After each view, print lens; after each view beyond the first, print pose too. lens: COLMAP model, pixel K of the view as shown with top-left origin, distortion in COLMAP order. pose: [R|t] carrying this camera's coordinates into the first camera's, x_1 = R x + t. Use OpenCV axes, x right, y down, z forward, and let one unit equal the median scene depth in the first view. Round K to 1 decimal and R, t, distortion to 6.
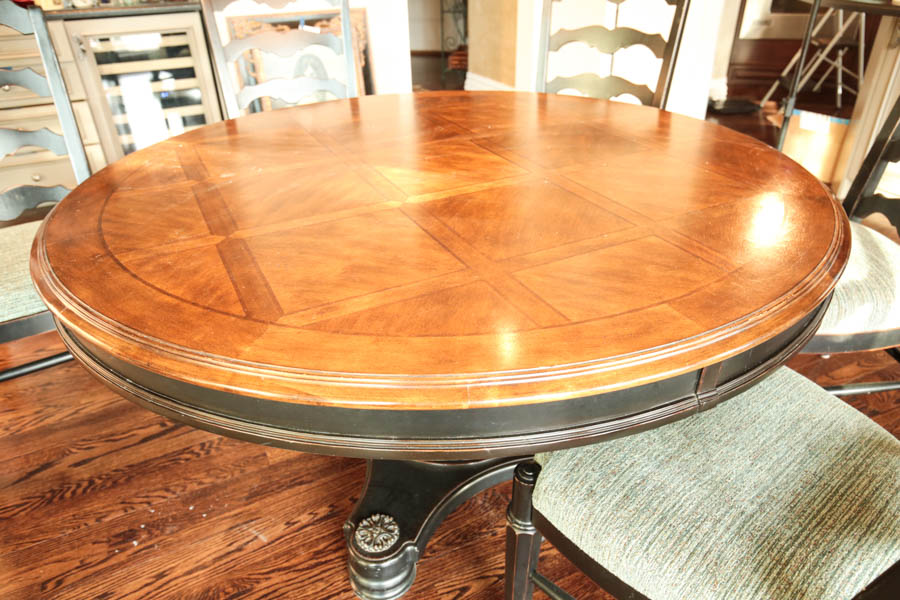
lens RADIAL K [[644.7, 0, 454.8], [0, 644.7, 300.7], [0, 0, 1]] dist [-0.005031, -0.001161]
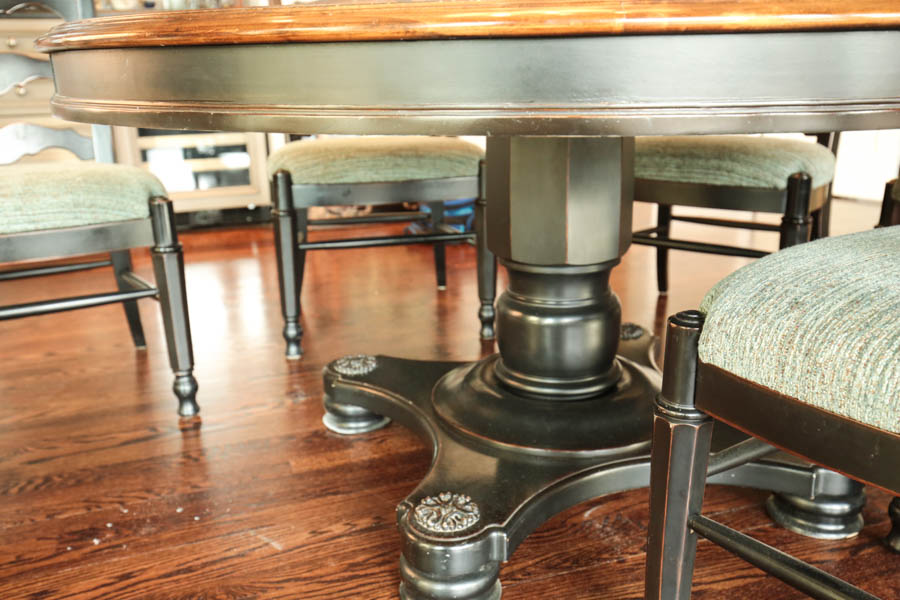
lens RADIAL K [[855.9, 0, 447.0], [0, 855.9, 298.8], [0, 0, 1]] dist [0.027150, 0.000000]
pose [[0.993143, 0.032867, -0.112188, -0.025398], [-0.058621, 0.970304, -0.234676, 0.320833], [0.101143, 0.239643, 0.965578, 0.078912]]
